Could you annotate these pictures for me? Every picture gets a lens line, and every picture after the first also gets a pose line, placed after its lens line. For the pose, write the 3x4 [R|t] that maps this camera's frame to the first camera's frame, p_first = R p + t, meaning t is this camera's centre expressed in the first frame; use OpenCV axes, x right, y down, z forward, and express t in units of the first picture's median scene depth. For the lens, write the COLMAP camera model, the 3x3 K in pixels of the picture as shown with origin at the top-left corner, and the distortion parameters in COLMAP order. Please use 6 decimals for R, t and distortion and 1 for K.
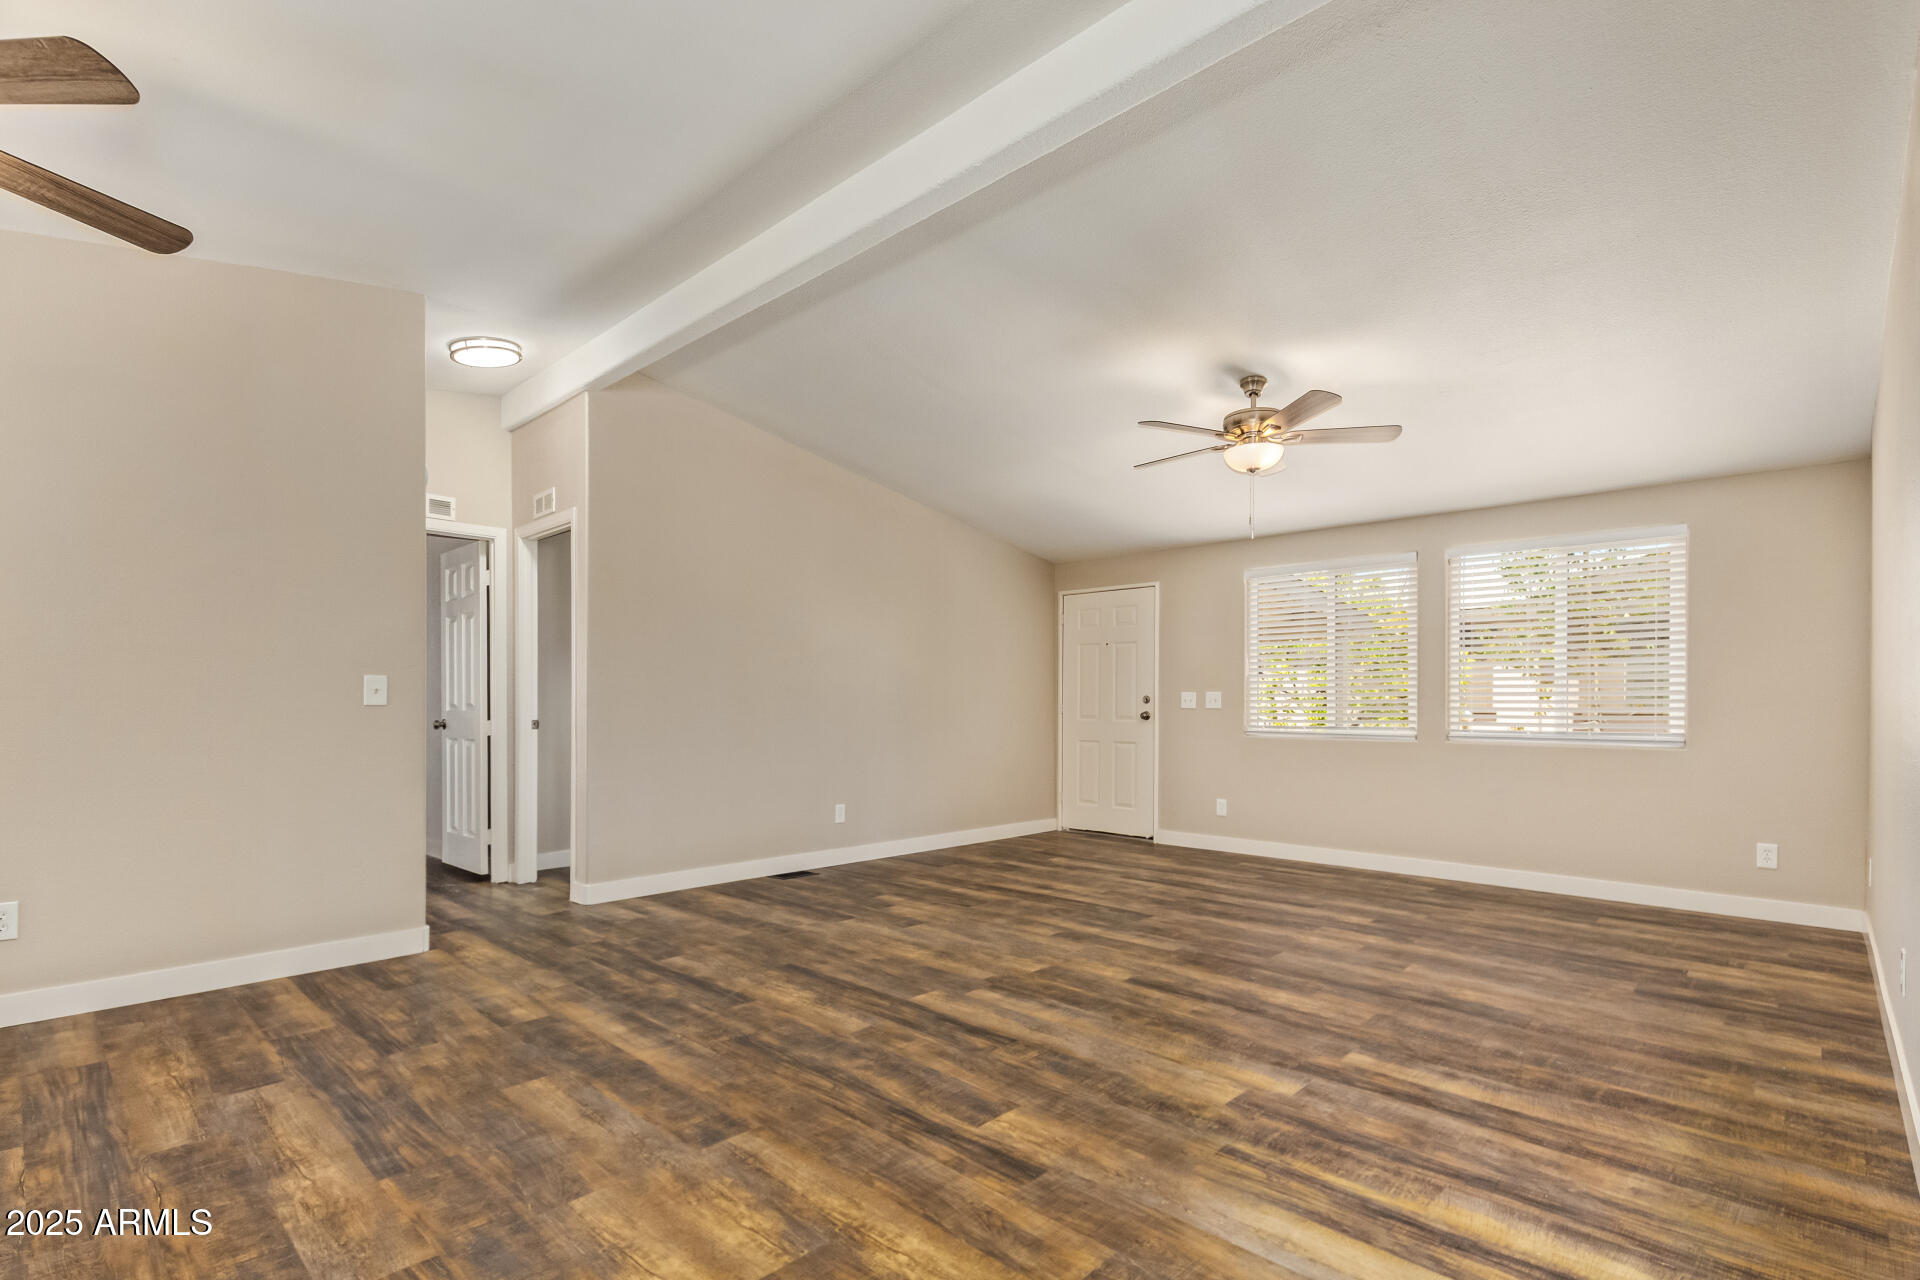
lens RADIAL K [[900.3, 0, 954.5], [0, 900.3, 704.0], [0, 0, 1]] dist [0.039317, -0.000112]
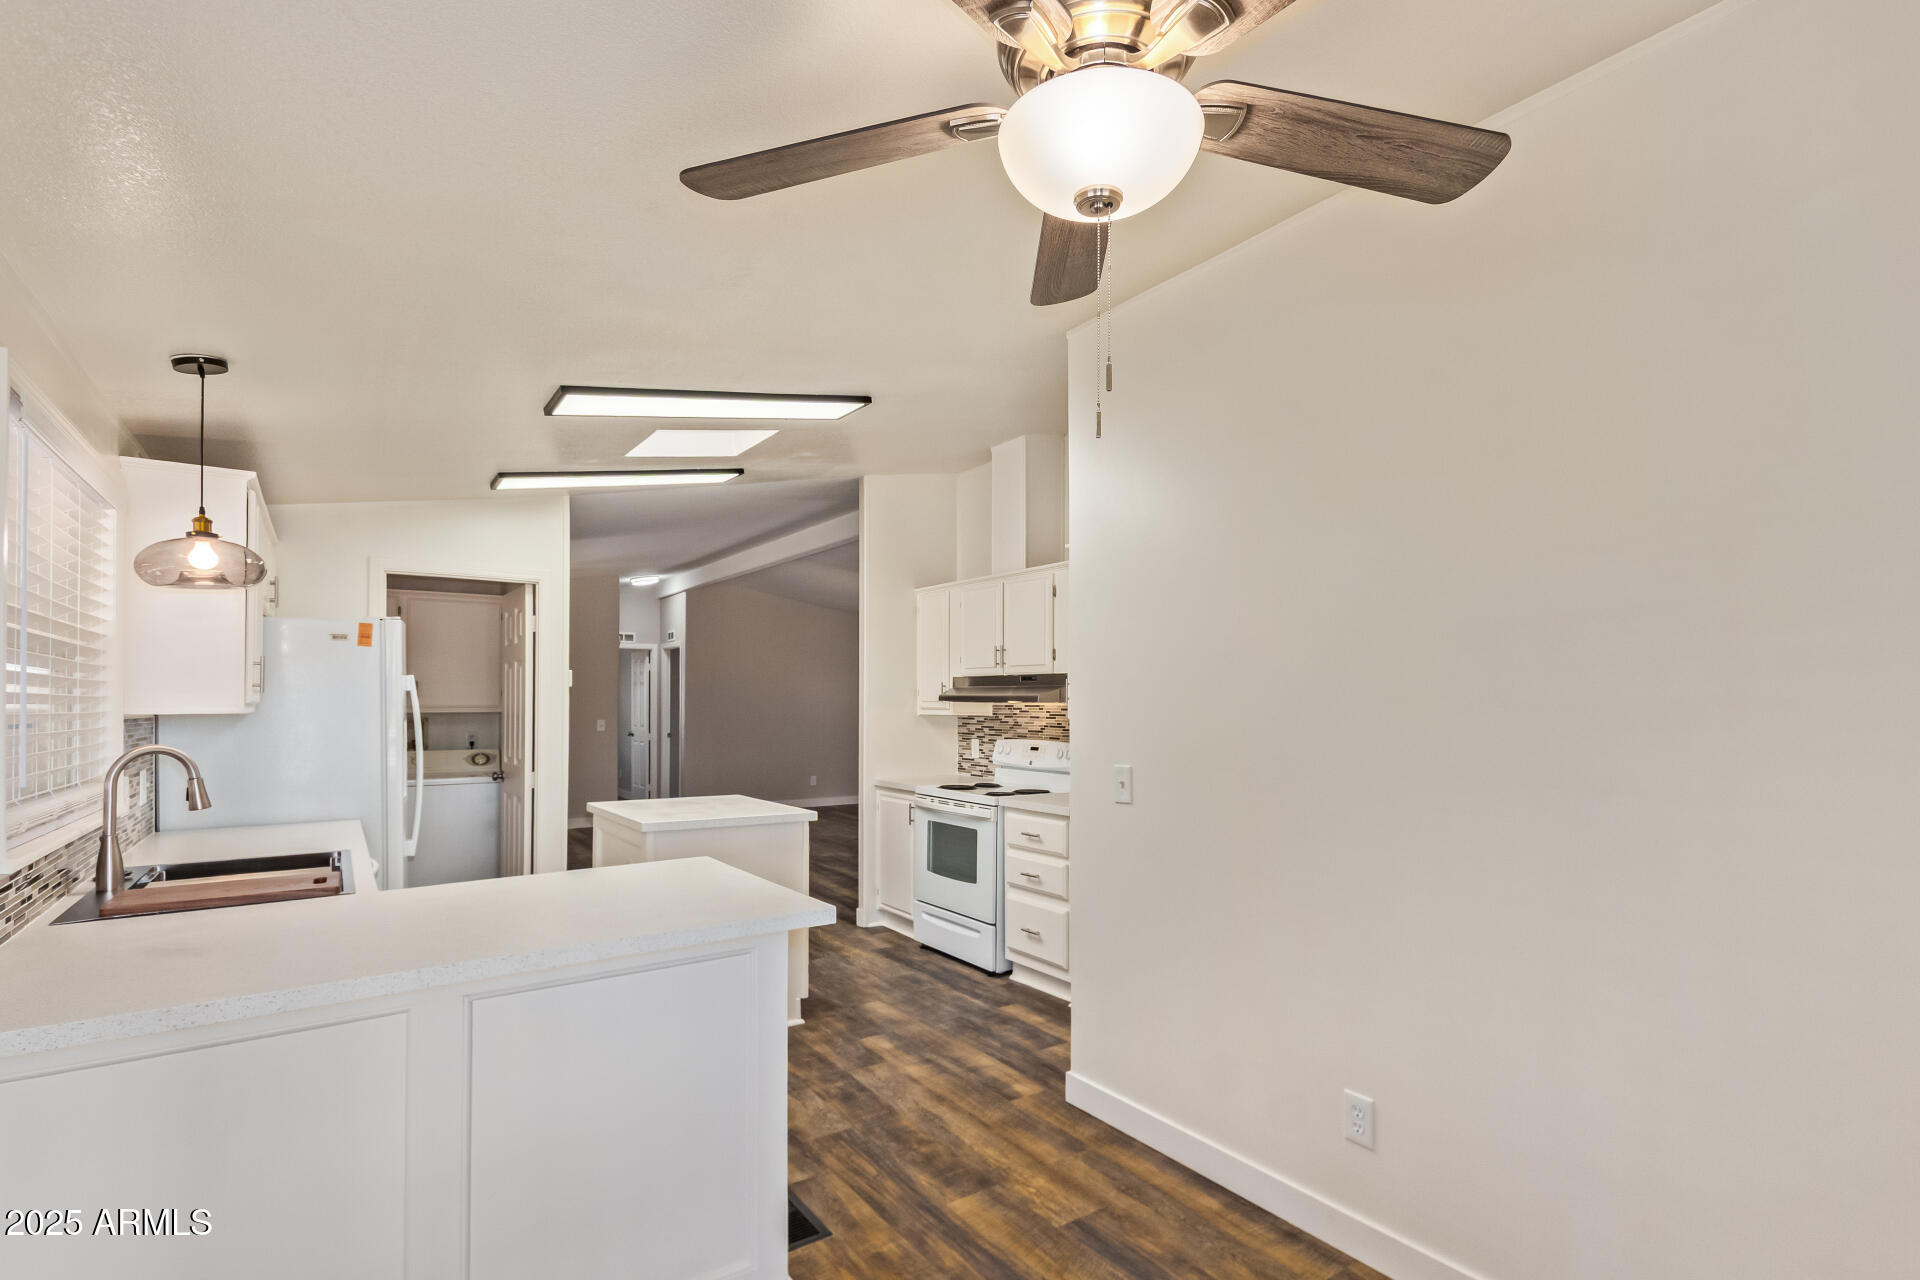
lens RADIAL K [[901.4, 0, 970.3], [0, 901.4, 706.8], [0, 0, 1]] dist [0.001606, -0.000726]
pose [[0.981881, 0.003249, -0.189473, 0.925108], [-0.001769, 0.999967, 0.007980, -0.091258], [0.189493, -0.007501, 0.981854, -1.382030]]
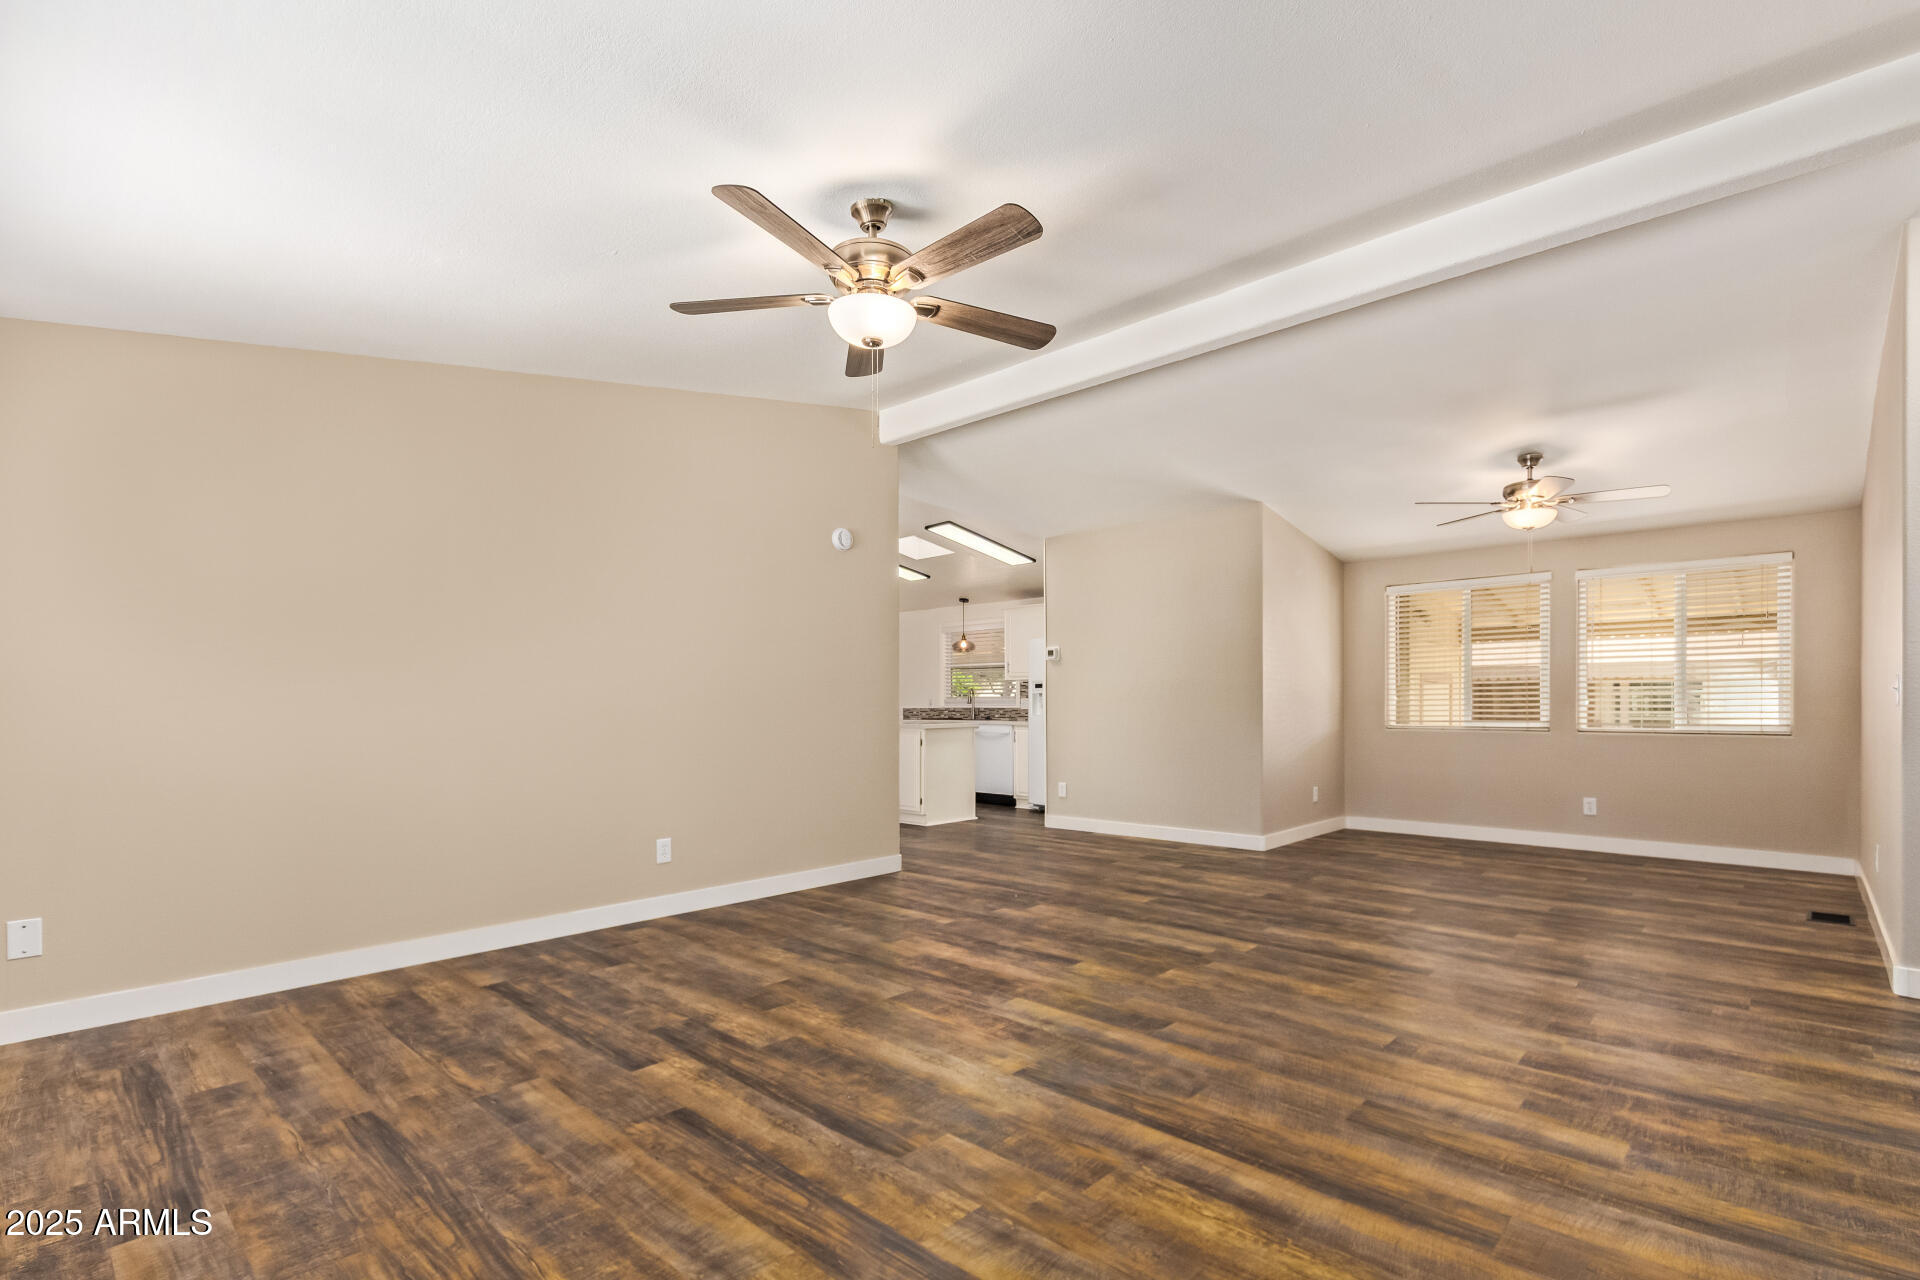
lens RADIAL K [[901.4, 0, 970.3], [0, 901.4, 706.8], [0, 0, 1]] dist [0.001606, -0.000726]
pose [[-0.999731, -0.003561, -0.022933, 0.311693], [-0.003512, 0.999991, -0.002182, 0.007336], [0.022941, -0.002101, -0.999735, 1.866009]]
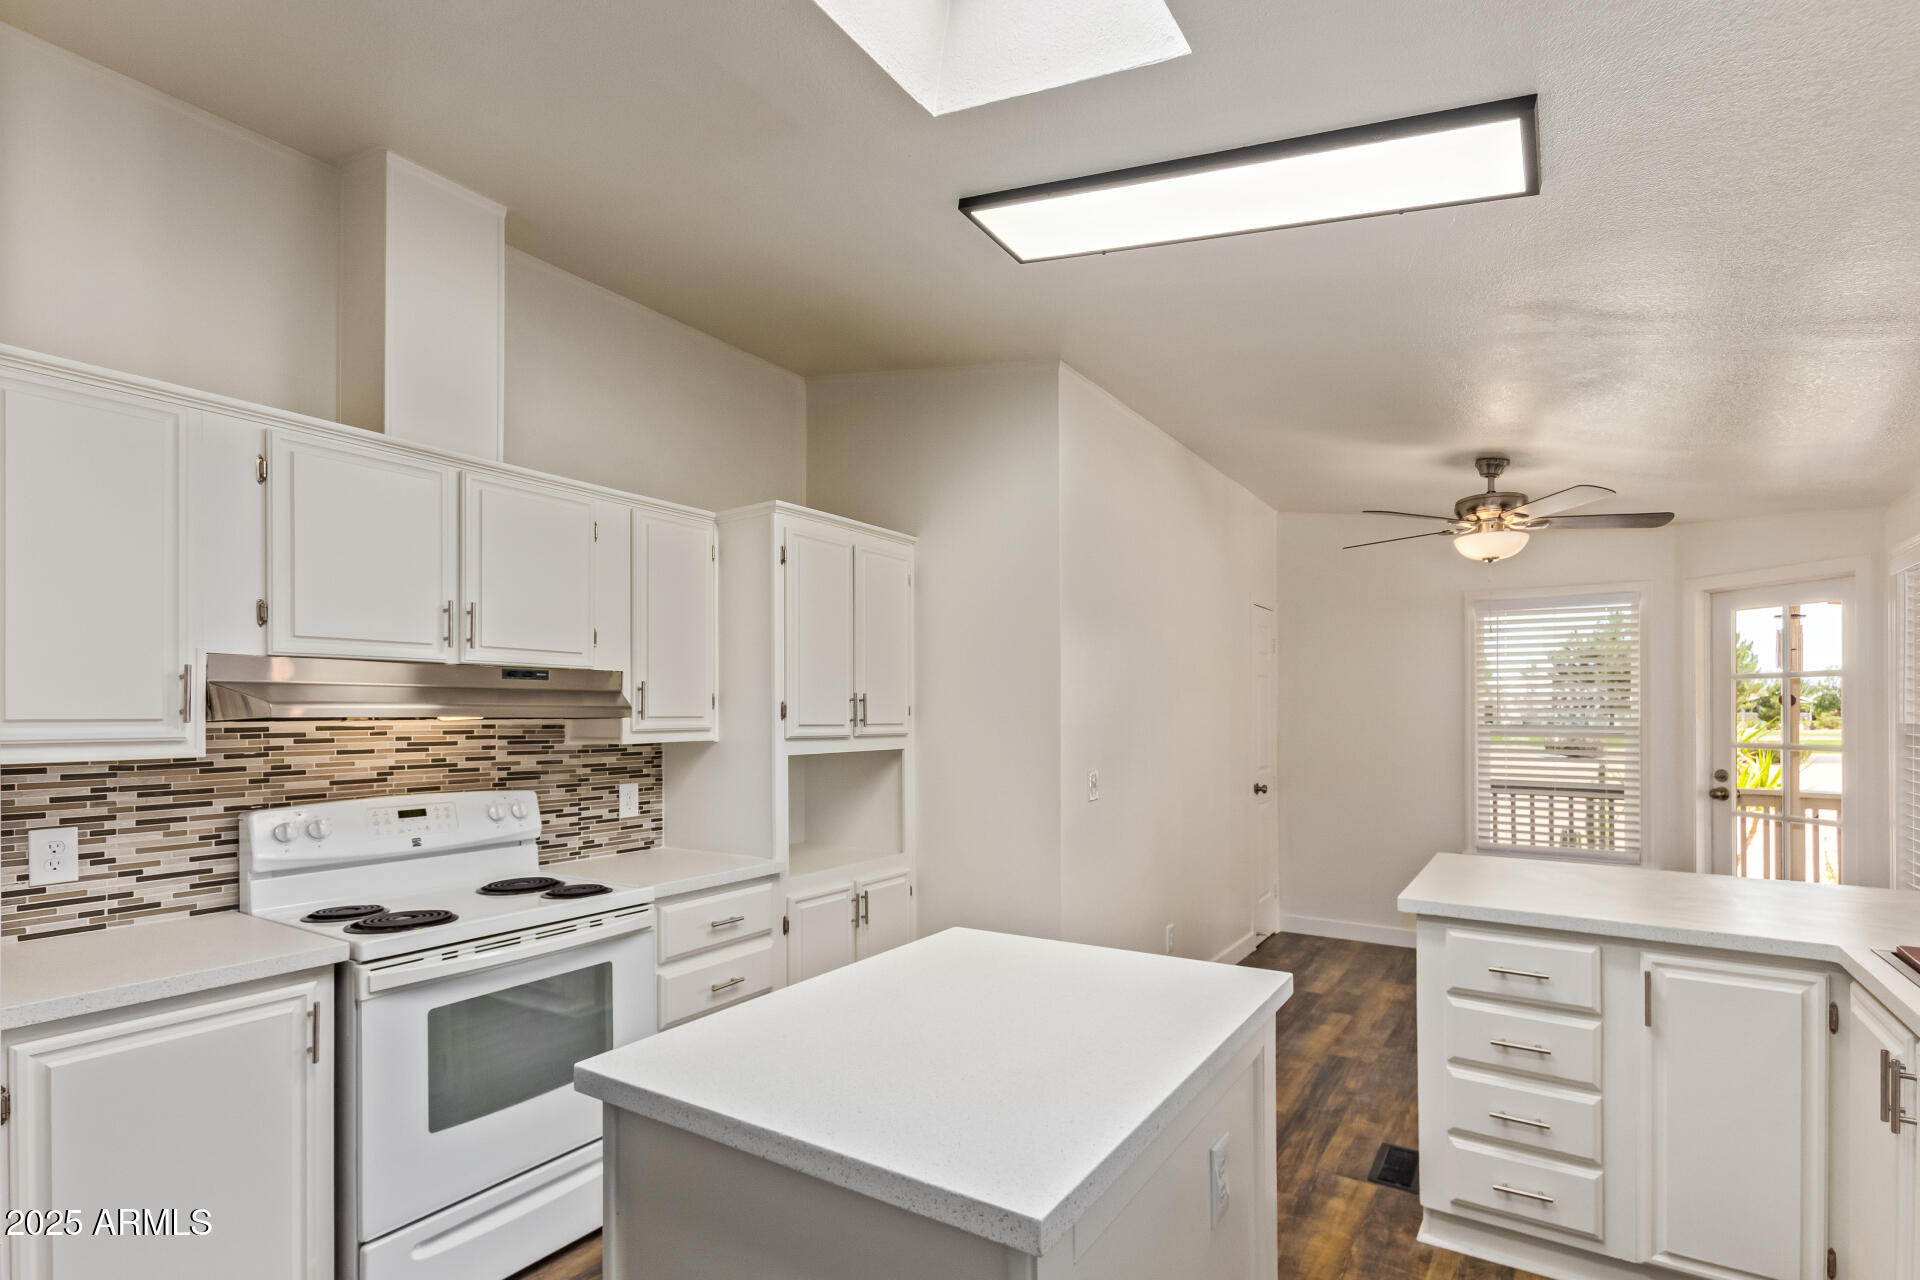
lens RADIAL K [[901.4, 0, 970.3], [0, 901.4, 706.8], [0, 0, 1]] dist [0.001606, -0.000726]
pose [[-0.173352, 0.004425, 0.984850, 0.035352], [0.003694, 0.999986, -0.003843, -0.092739], [-0.984853, 0.002972, -0.173366, -0.335694]]
